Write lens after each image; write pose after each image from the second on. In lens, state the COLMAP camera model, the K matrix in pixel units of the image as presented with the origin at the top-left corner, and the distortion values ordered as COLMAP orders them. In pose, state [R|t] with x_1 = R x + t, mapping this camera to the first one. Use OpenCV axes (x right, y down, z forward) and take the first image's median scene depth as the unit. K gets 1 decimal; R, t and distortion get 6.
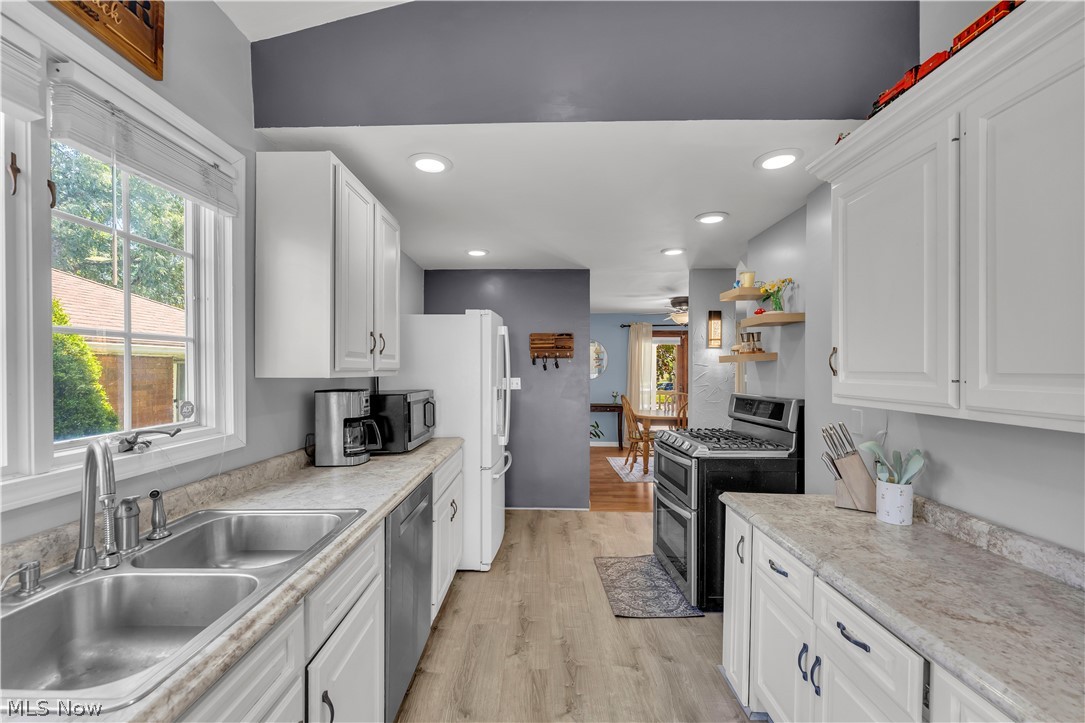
lens RADIAL K [[444.7, 0, 535.5], [0, 444.7, 365.4], [0, 0, 1]] dist [-0.000482, 0.000009]
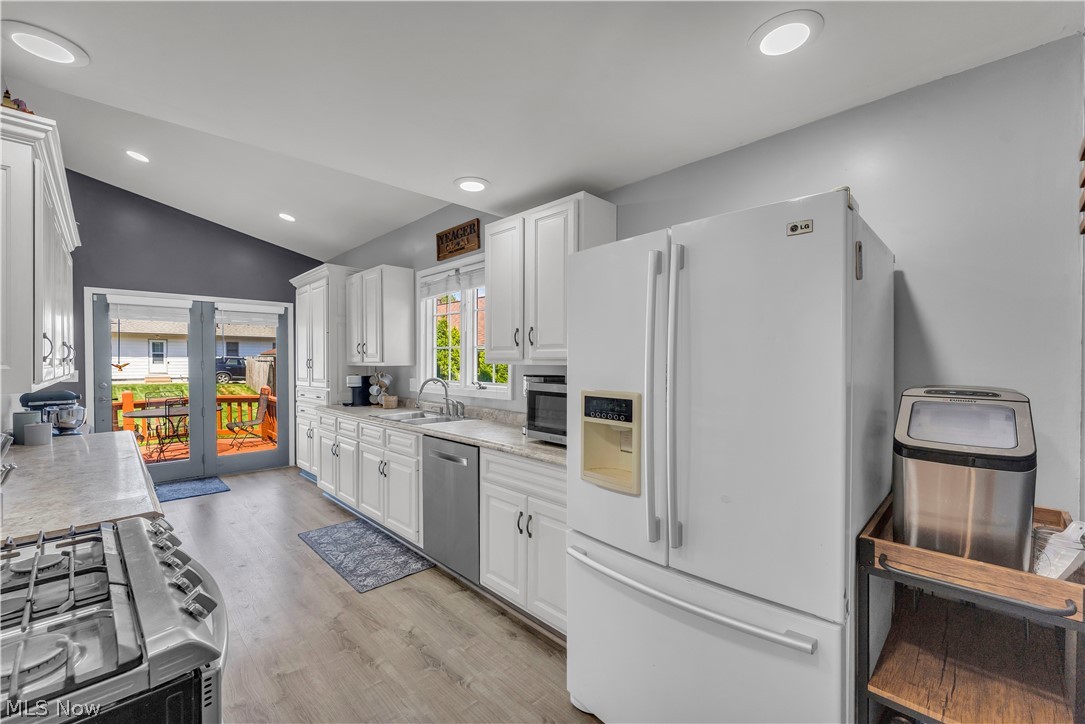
lens RADIAL K [[444.7, 0, 535.5], [0, 444.7, 365.9], [0, 0, 1]] dist [-0.000482, 0.000009]
pose [[-0.707403, 0.004031, -0.706799, 0.502891], [0.001216, 0.999989, 0.004486, 0.023945], [0.706809, 0.002314, -0.707400, 2.035755]]
